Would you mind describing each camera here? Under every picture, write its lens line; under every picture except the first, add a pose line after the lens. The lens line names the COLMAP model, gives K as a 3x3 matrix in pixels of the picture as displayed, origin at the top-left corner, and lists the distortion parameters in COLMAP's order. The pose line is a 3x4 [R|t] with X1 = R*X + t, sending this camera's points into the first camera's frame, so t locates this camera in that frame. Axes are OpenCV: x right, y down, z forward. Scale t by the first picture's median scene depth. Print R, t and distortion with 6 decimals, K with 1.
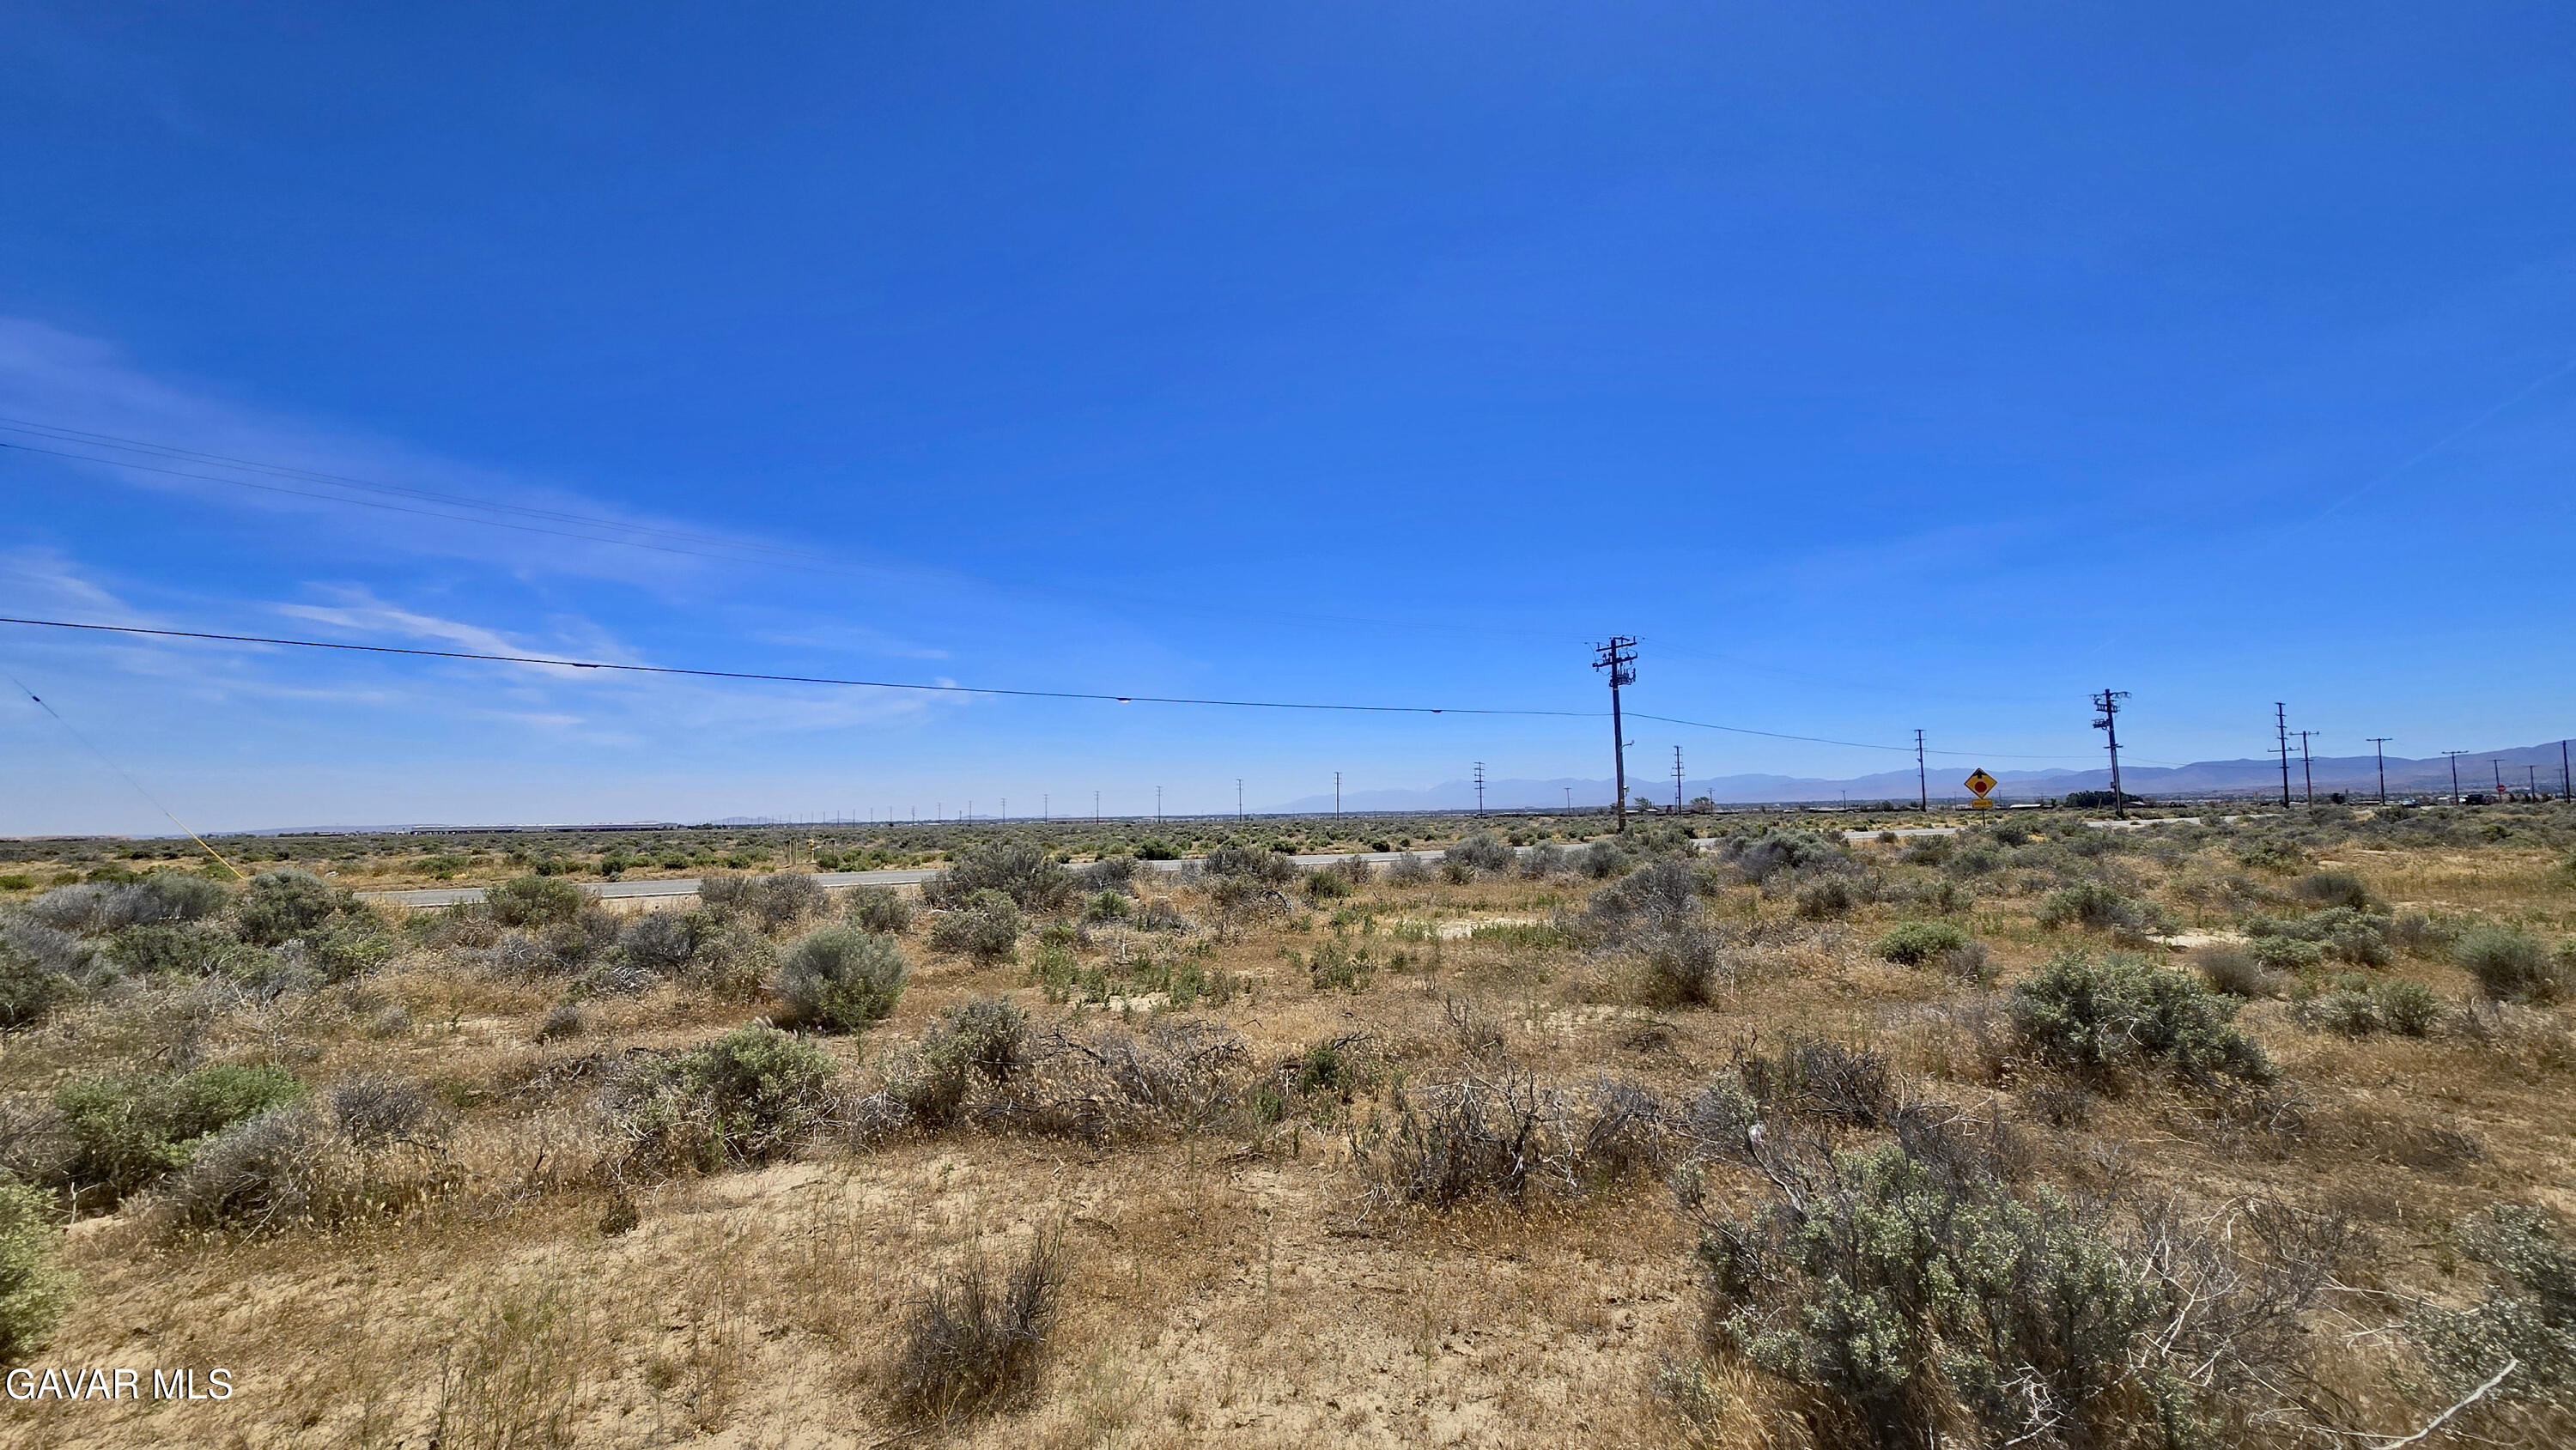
lens RADIAL K [[1052.8, 0, 1280.8], [0, 1052.8, 737.3], [0, 0, 1]] dist [-0.002657, 0.002364]
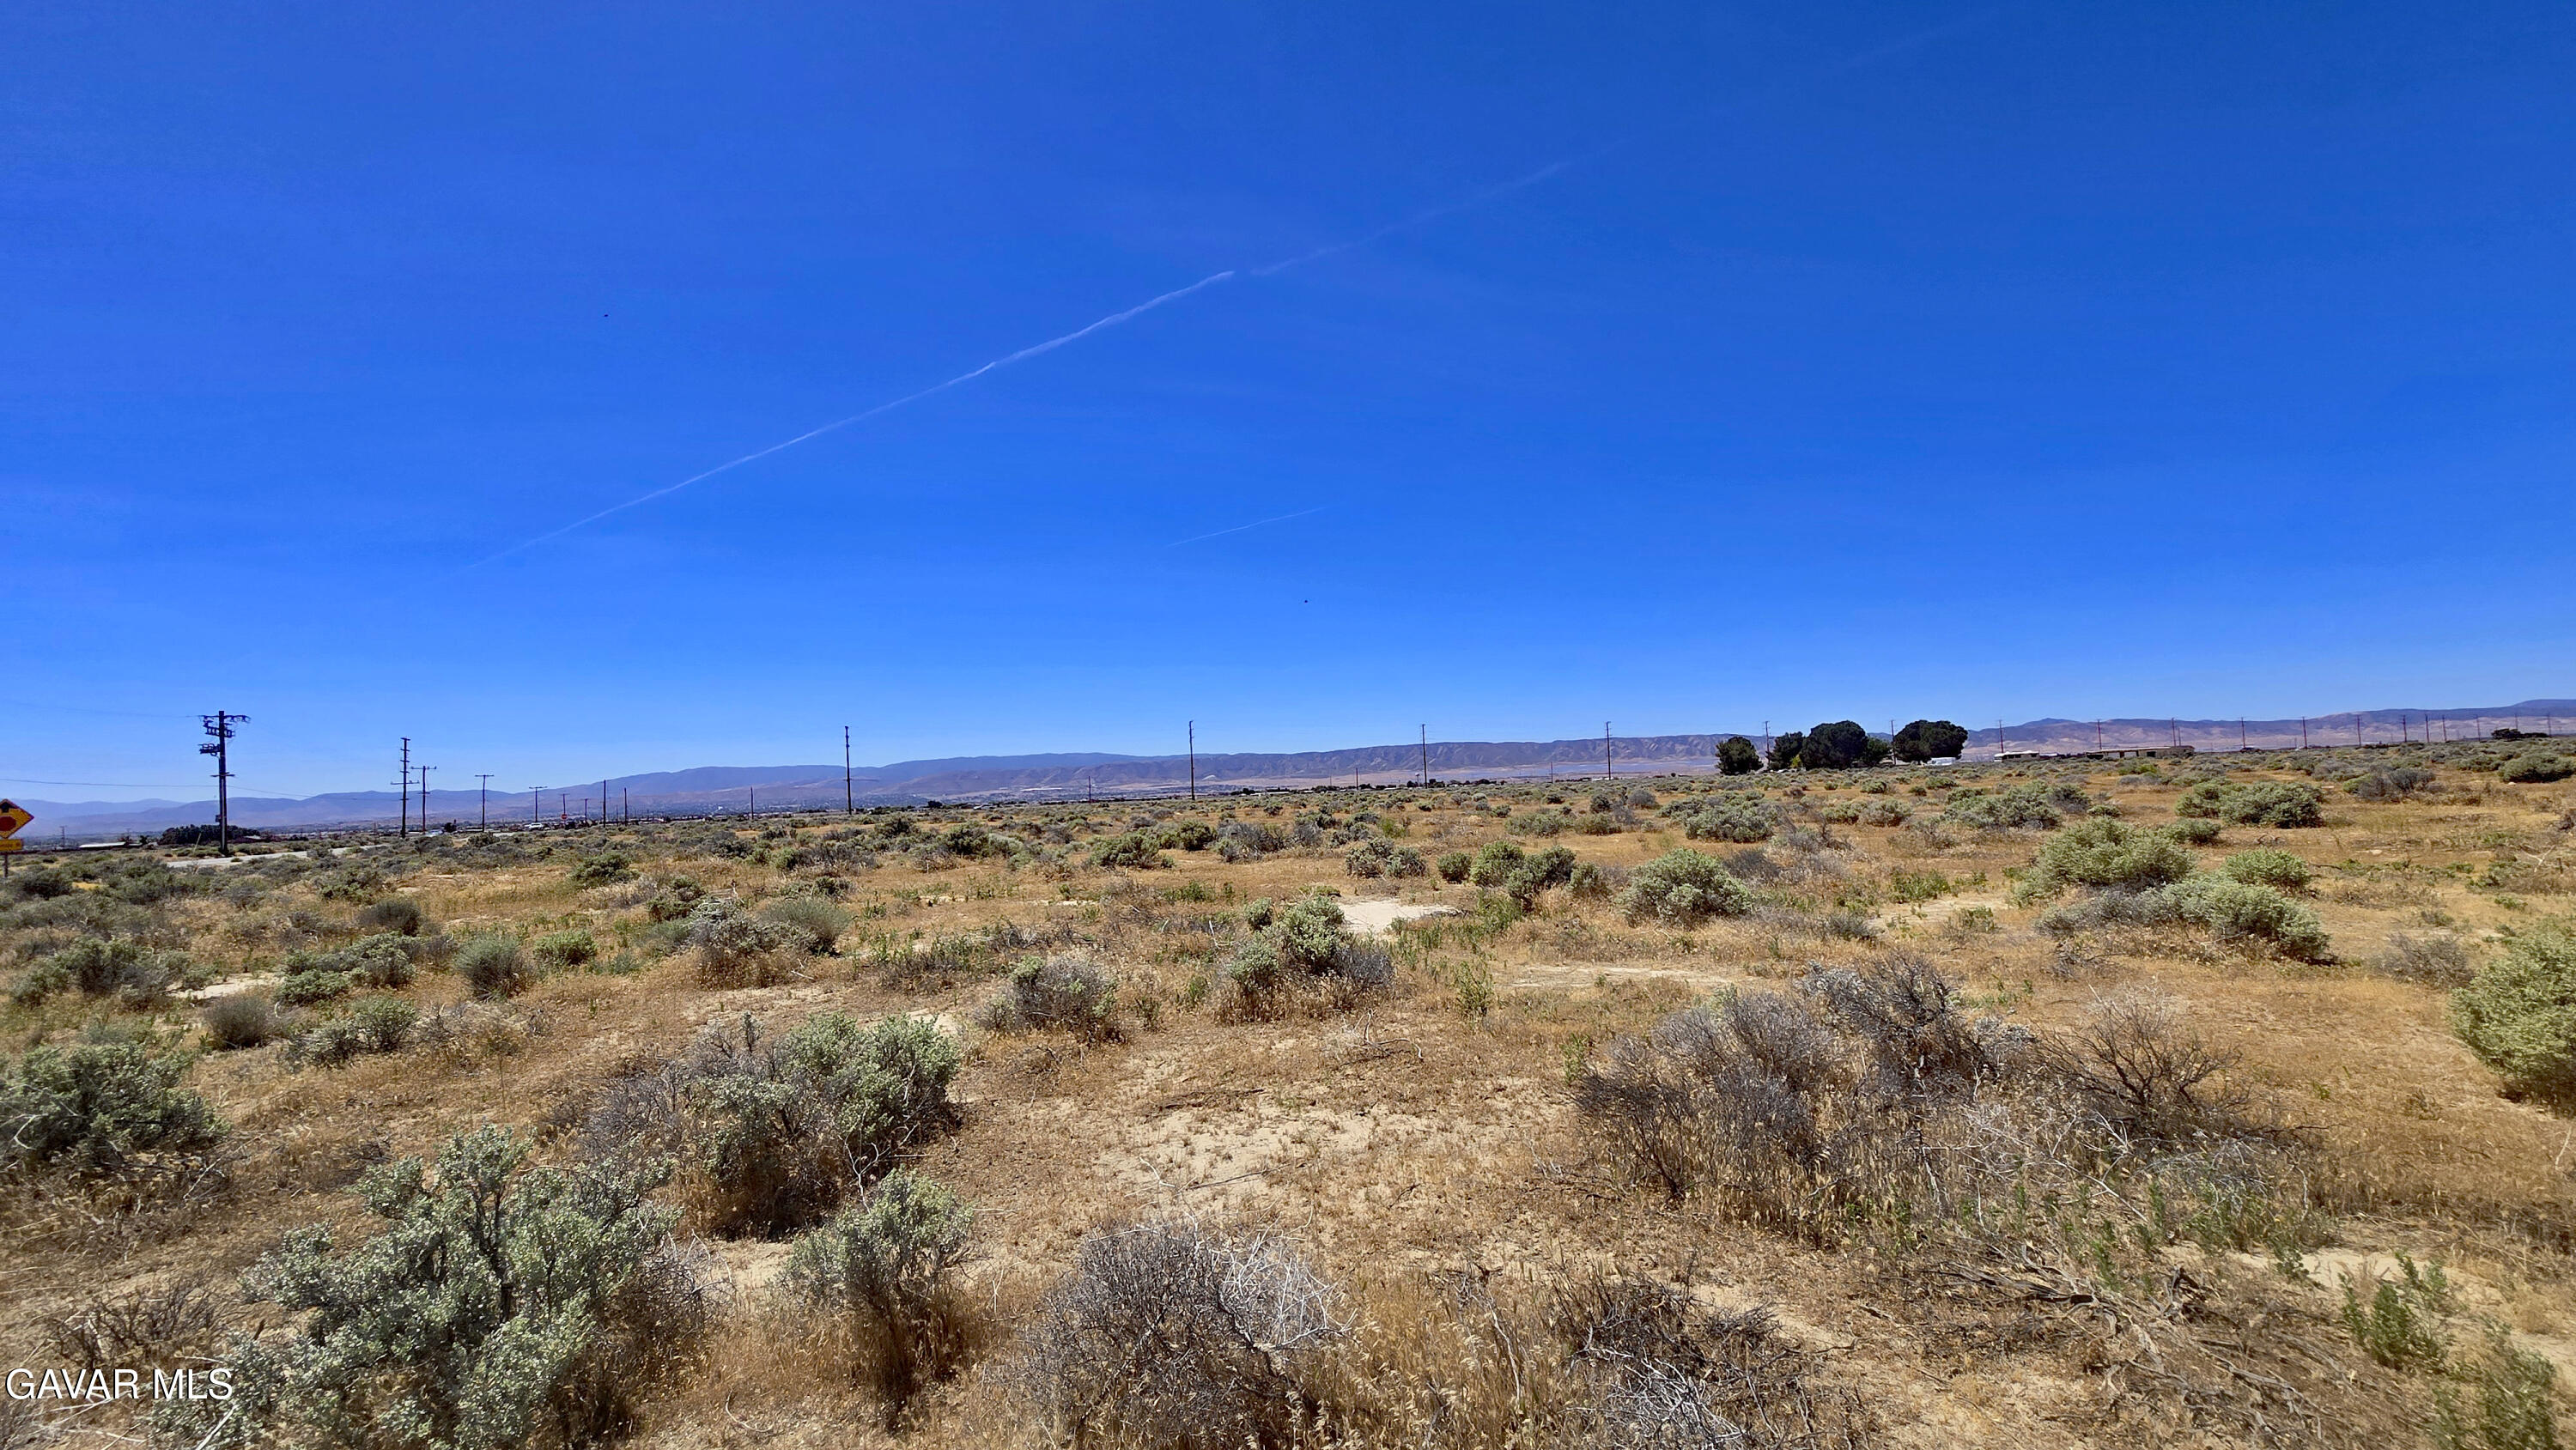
lens RADIAL K [[1052.8, 0, 1280.0], [0, 1052.8, 734.0], [0, 0, 1]] dist [-0.002657, 0.002364]
pose [[0.118599, 0.066456, 0.990716, 0.069008], [-0.033600, 0.997455, -0.062886, -0.001890], [-0.992374, -0.025830, 0.120530, -0.018609]]
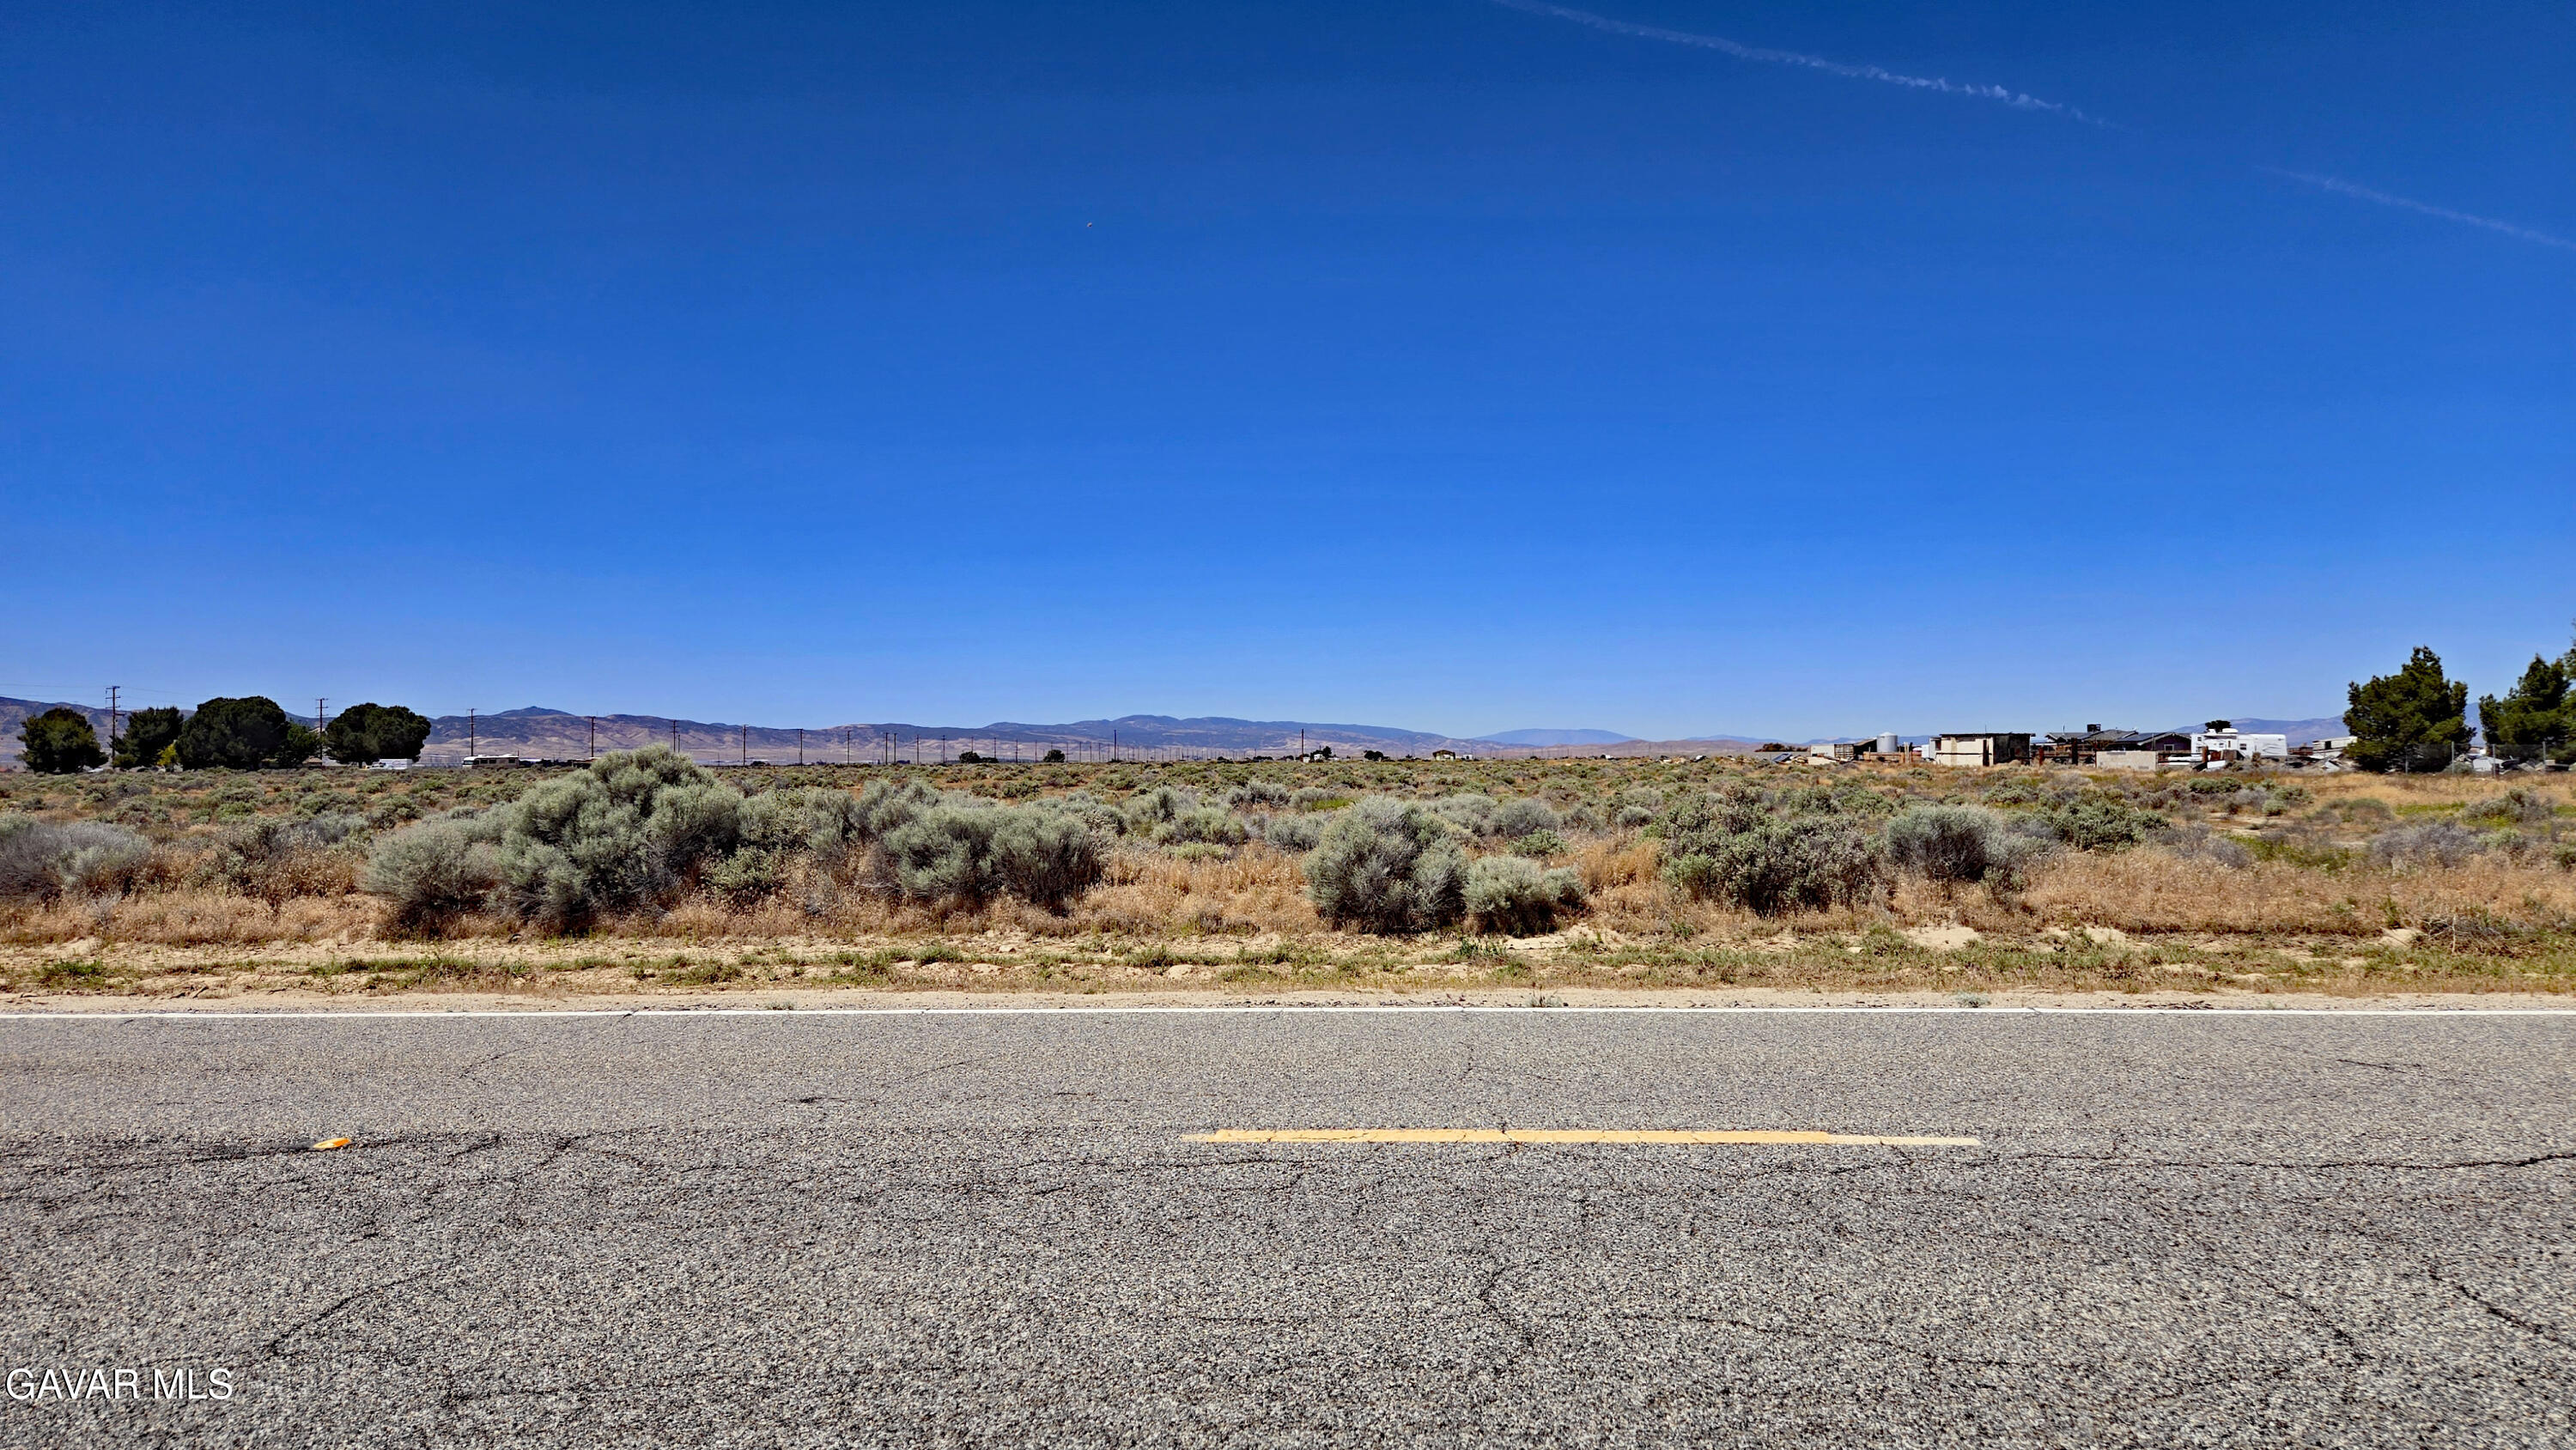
lens RADIAL K [[1715.0, 0, 1306.6], [0, 1715.0, 722.0], [0, 0, 1]] dist [0.072042, -0.058602]
pose [[-0.803394, 0.034851, 0.594427, -3.286918], [-0.025747, 0.995319, -0.093153, 0.201036], [-0.594890, -0.090143, -0.798736, 1.832147]]
